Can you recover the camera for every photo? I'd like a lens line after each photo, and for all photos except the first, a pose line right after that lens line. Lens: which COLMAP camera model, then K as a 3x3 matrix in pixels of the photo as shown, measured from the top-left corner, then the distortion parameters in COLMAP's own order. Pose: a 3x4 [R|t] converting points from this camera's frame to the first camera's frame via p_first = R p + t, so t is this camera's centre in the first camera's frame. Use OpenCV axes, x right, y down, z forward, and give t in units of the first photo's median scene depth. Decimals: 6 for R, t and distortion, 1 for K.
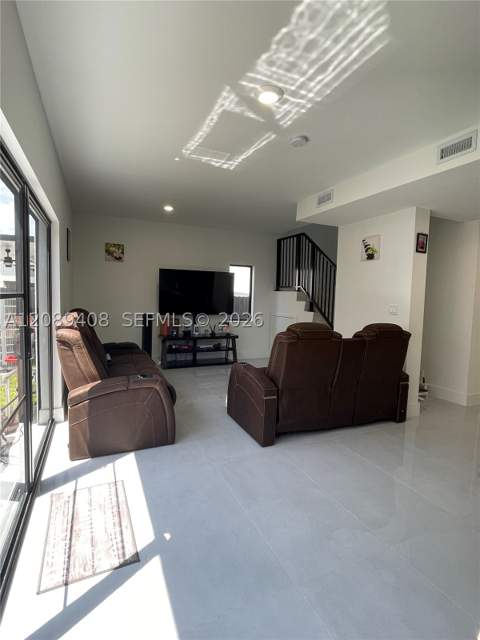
lens RADIAL K [[315.7, 0, 244.8], [0, 315.7, 319.3], [0, 0, 1]] dist [-0.010334, 0.002841]
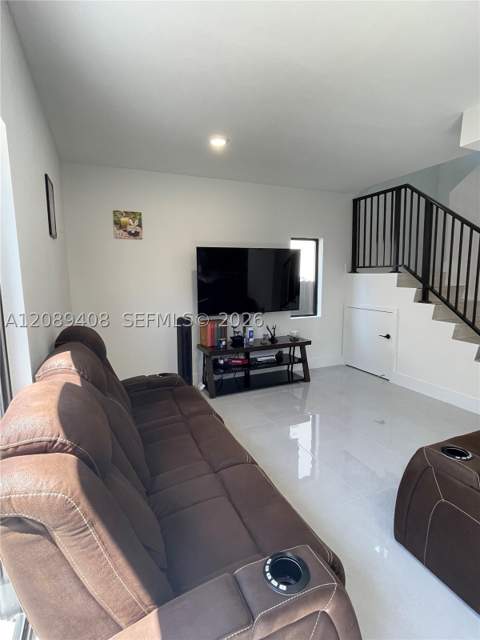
lens RADIAL K [[315.7, 0, 241.8], [0, 315.7, 318.7], [0, 0, 1]] dist [-0.010334, 0.002841]
pose [[0.999021, -0.037637, -0.023249, -0.177413], [0.038977, 0.997428, 0.060158, -0.050522], [0.020925, -0.061006, 0.997918, 0.356424]]
